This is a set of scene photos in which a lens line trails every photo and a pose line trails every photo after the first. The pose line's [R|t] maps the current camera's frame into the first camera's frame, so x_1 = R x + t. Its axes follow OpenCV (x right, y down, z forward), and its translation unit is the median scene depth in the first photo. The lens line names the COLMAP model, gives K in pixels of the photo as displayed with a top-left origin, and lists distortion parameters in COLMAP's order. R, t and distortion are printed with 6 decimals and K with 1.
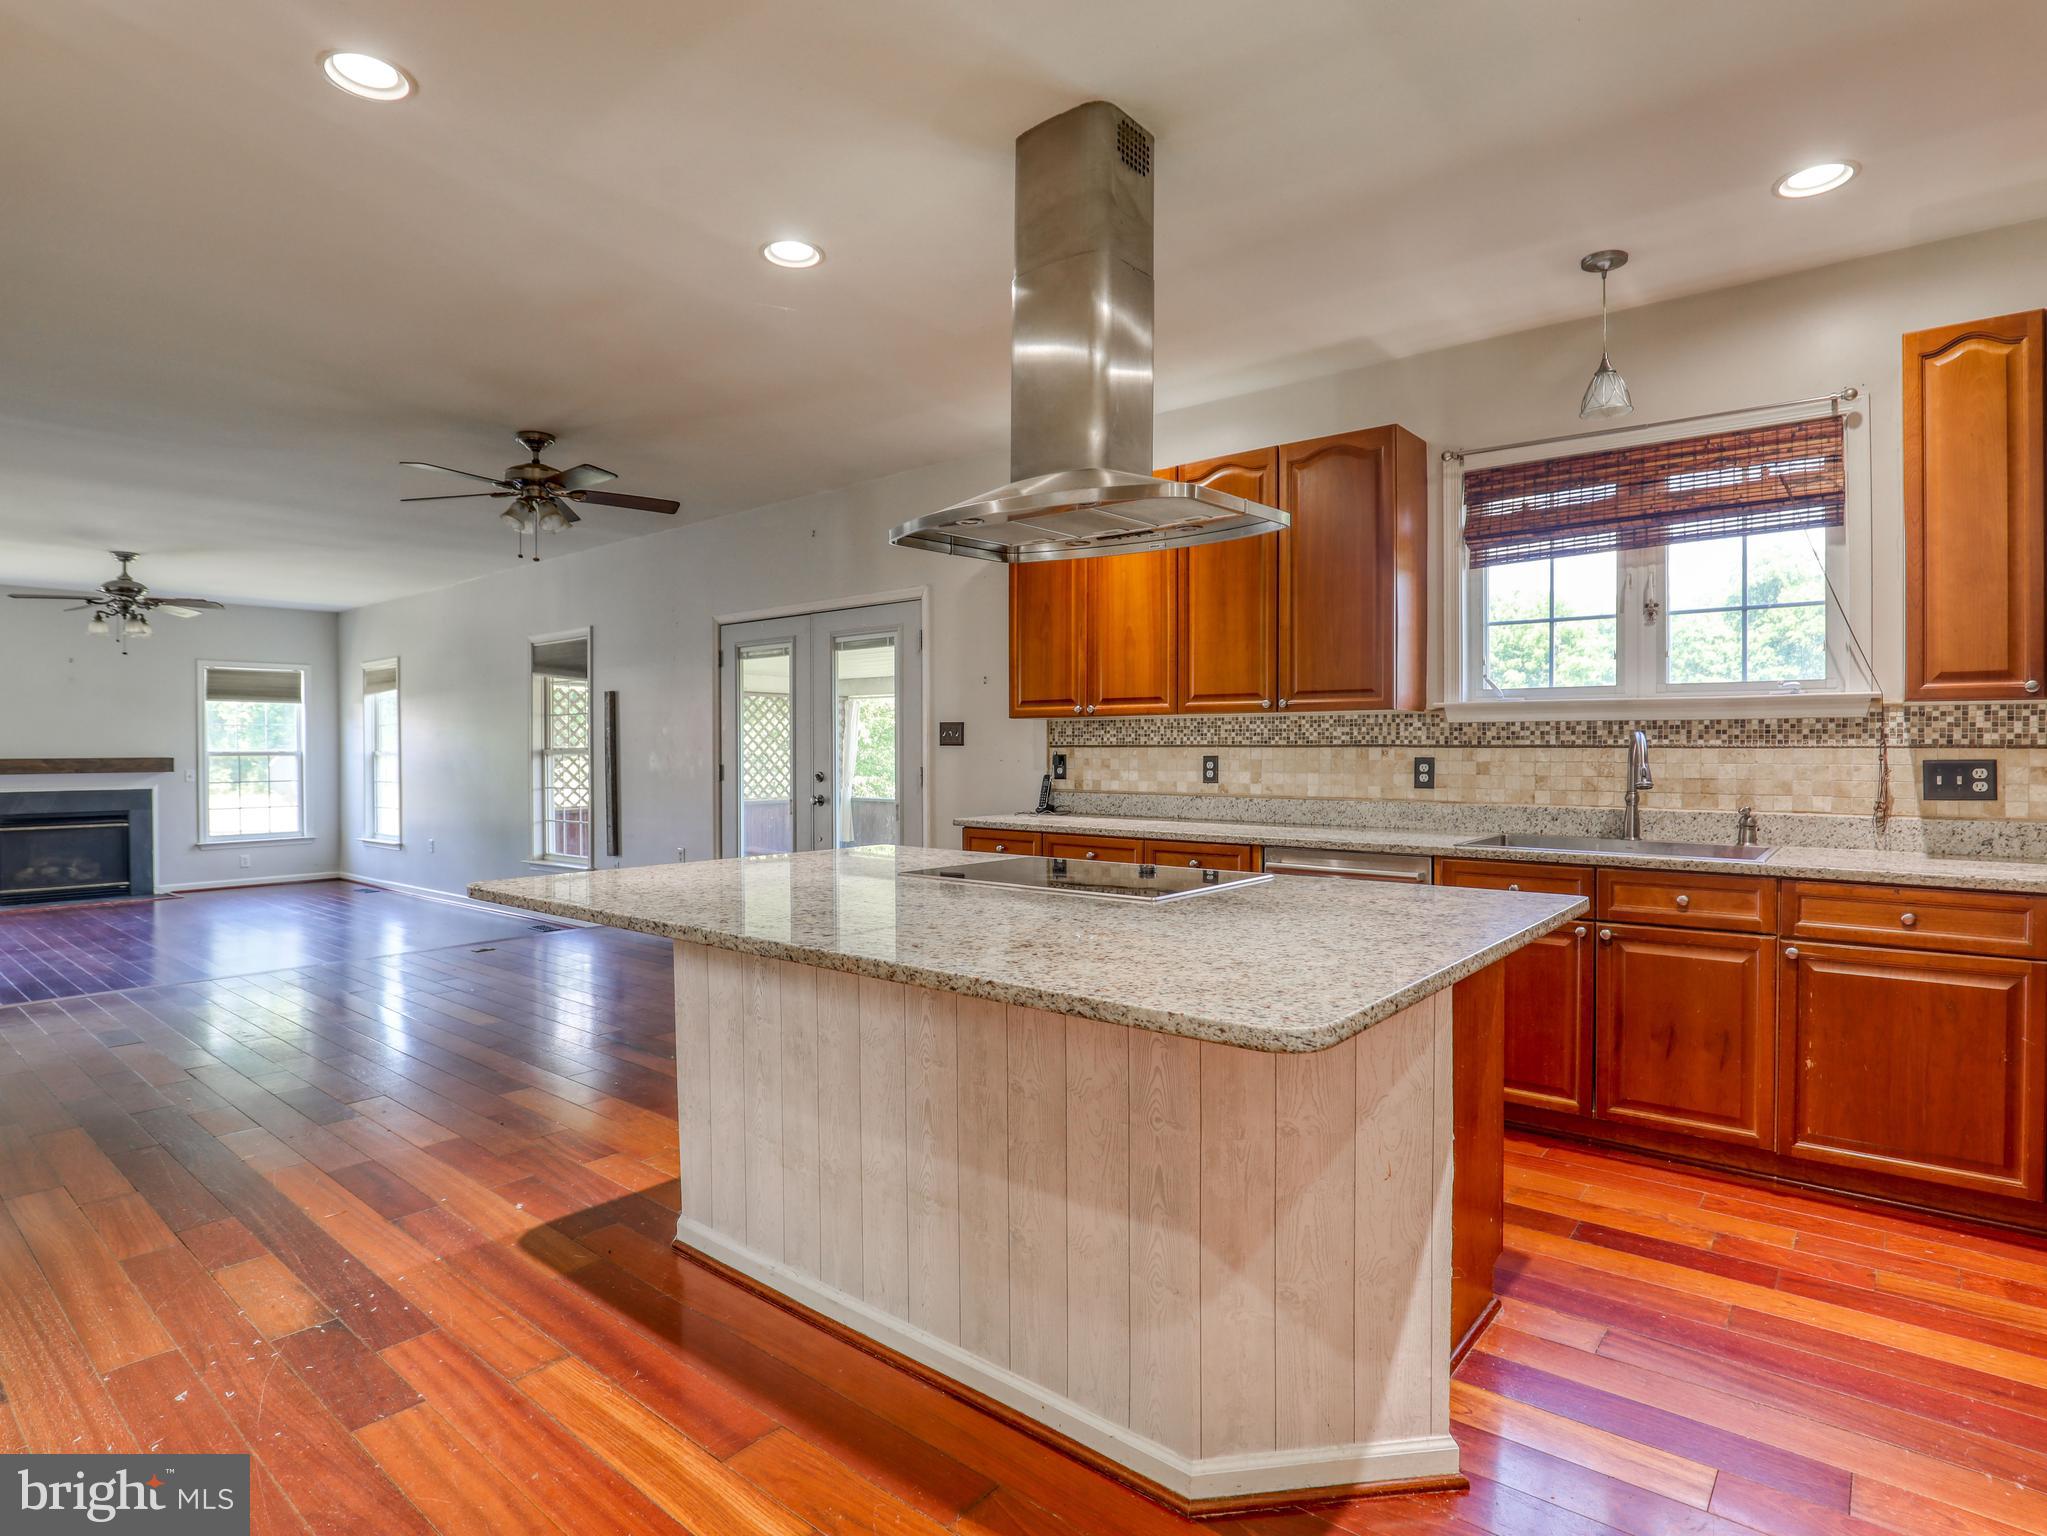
lens RADIAL K [[1069.4, 0, 1029.2], [0, 1069.4, 757.3], [0, 0, 1]] dist [-0.030868, 0.006428]
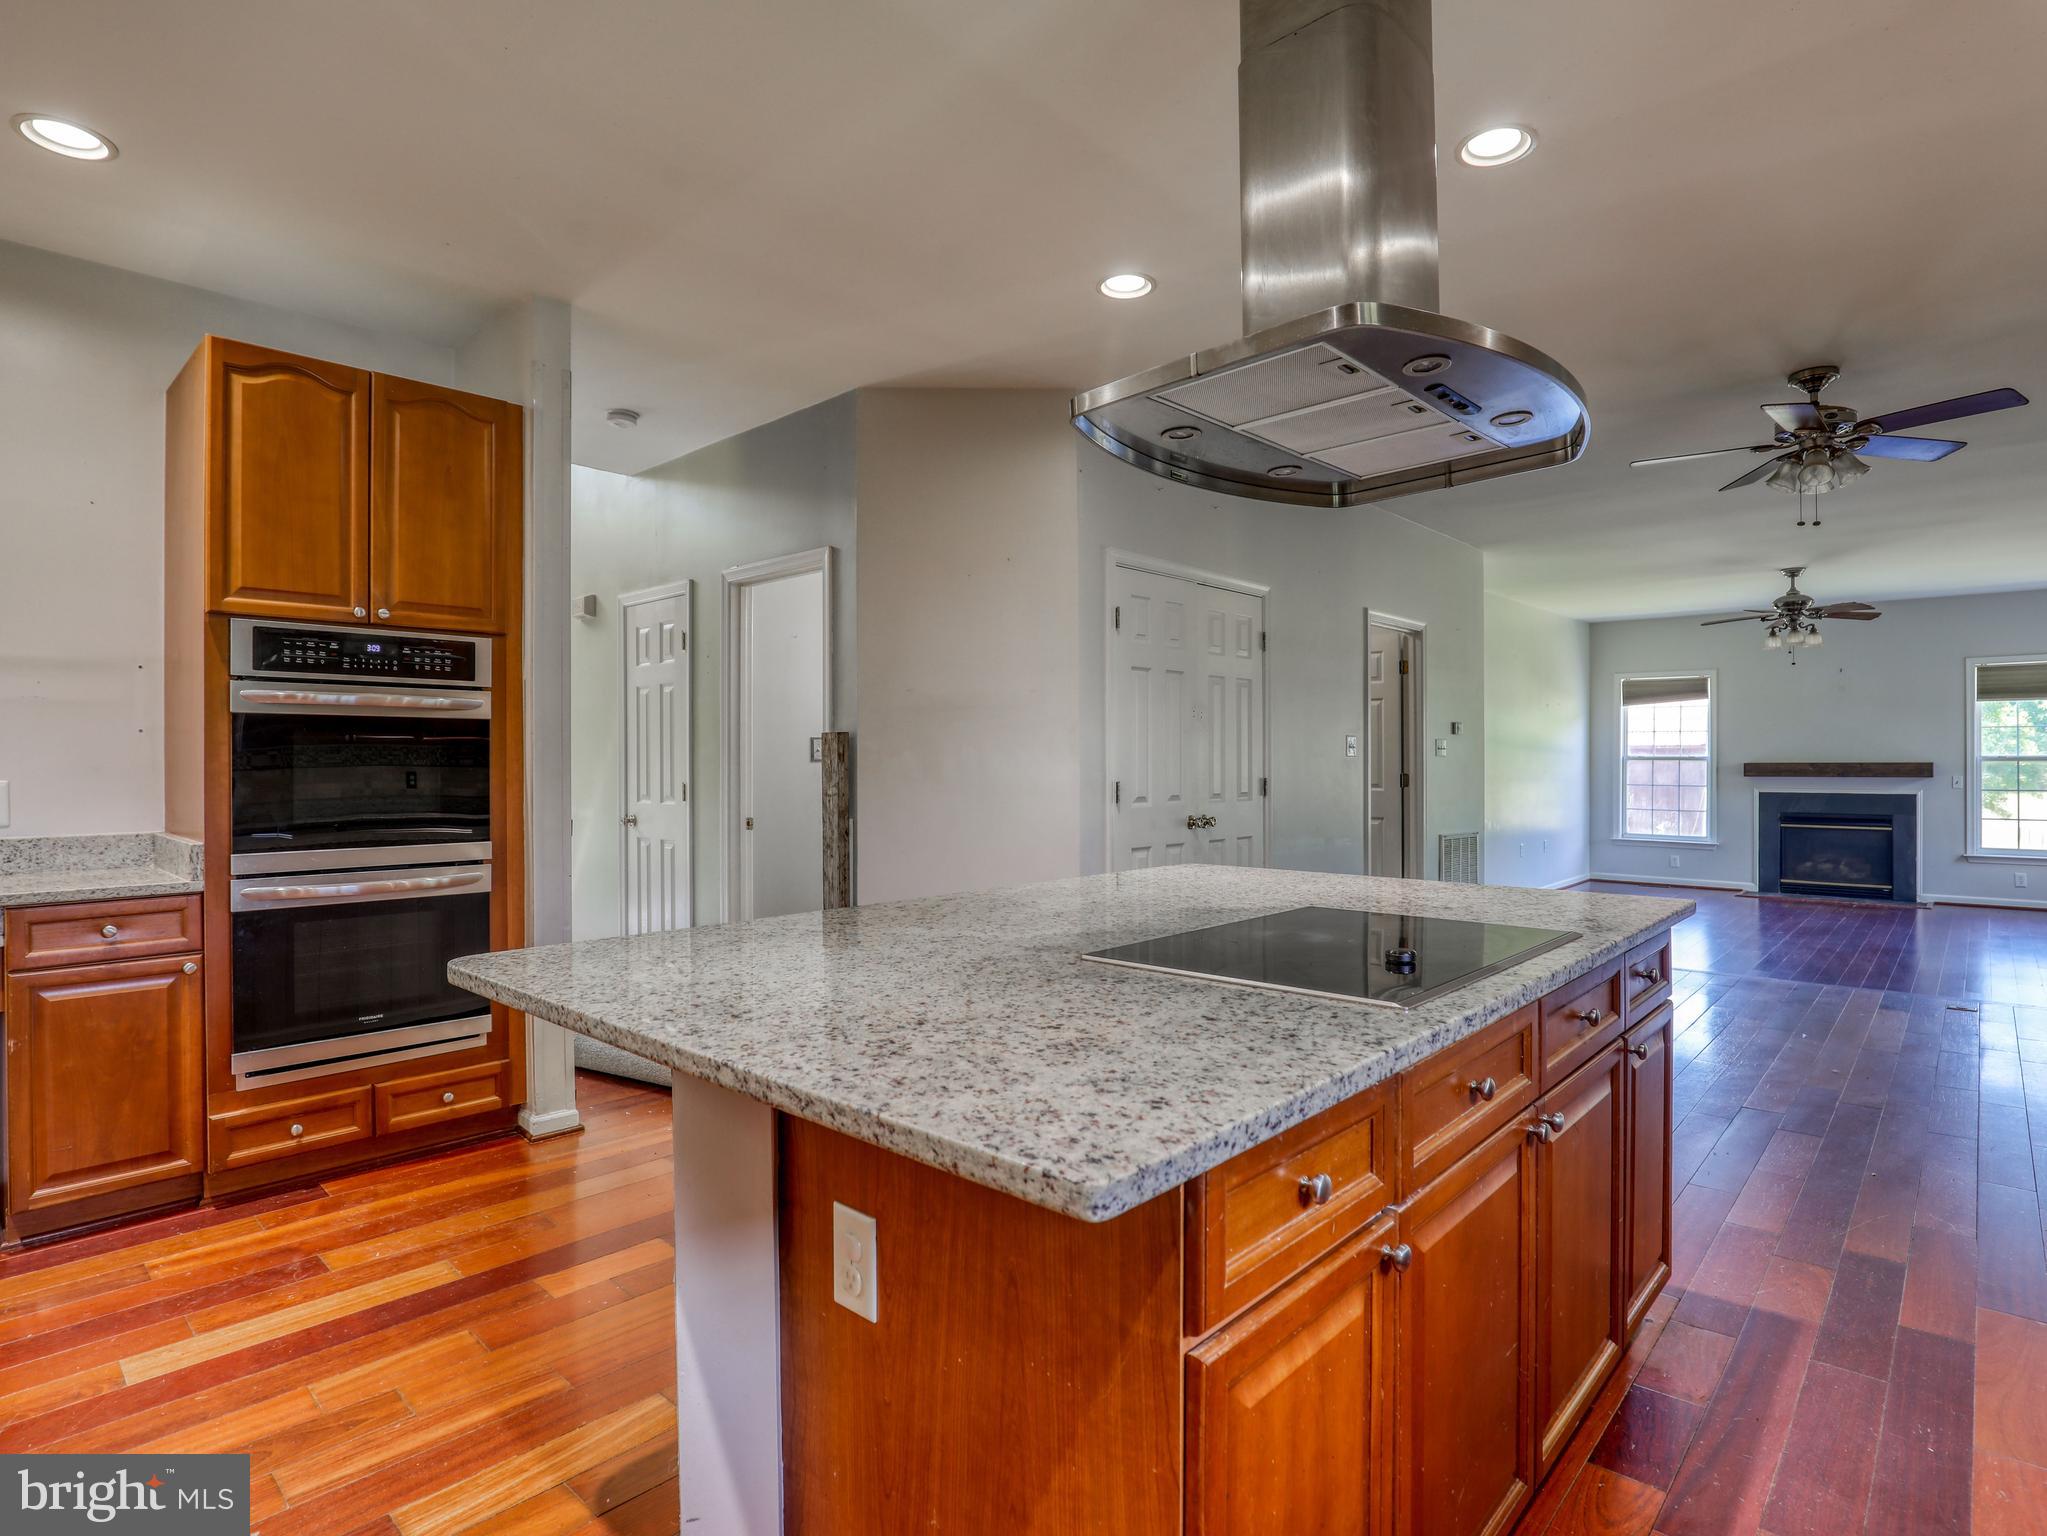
lens RADIAL K [[1069.4, 0, 1017.0], [0, 1069.4, 760.2], [0, 0, 1]] dist [-0.030868, 0.006428]
pose [[-0.057900, 0.001487, -0.998321, 0.477191], [-0.001719, 0.999997, 0.001589, -0.004690], [0.998321, 0.001808, -0.057897, 0.538980]]
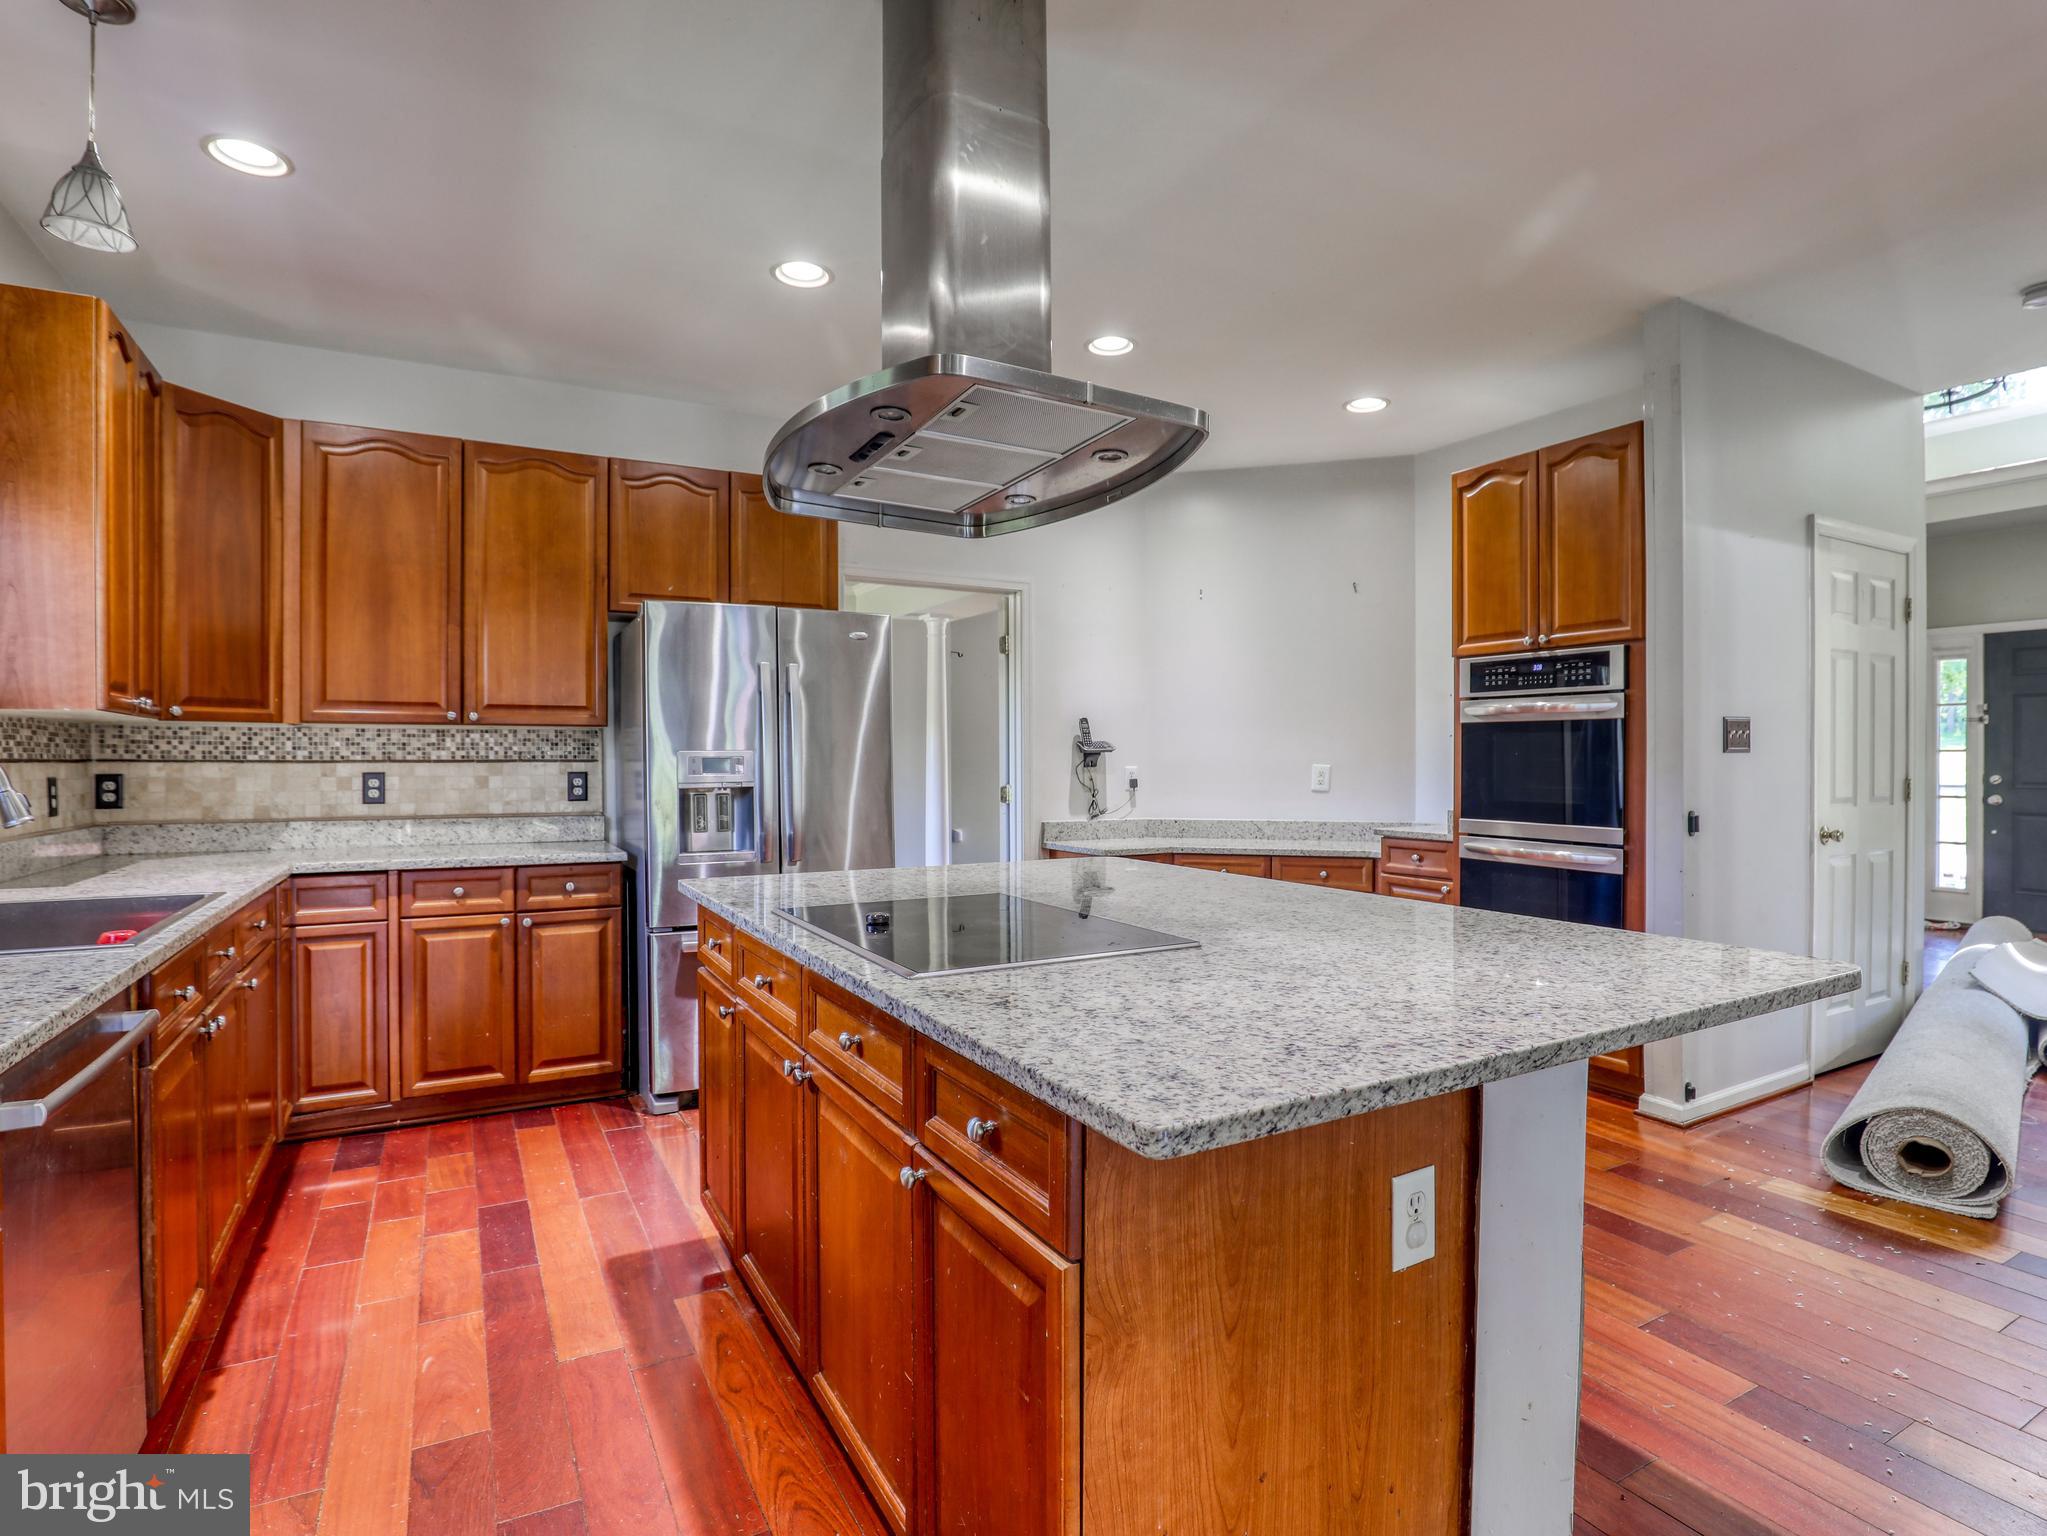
lens RADIAL K [[1069.4, 0, 1038.4], [0, 1069.4, 774.9], [0, 0, 1]] dist [-0.030868, 0.006428]
pose [[-0.934459, -0.002064, 0.356065, -0.178087], [0.006560, 0.999714, 0.023010, -0.010060], [-0.356010, 0.023838, -0.934178, 1.111474]]
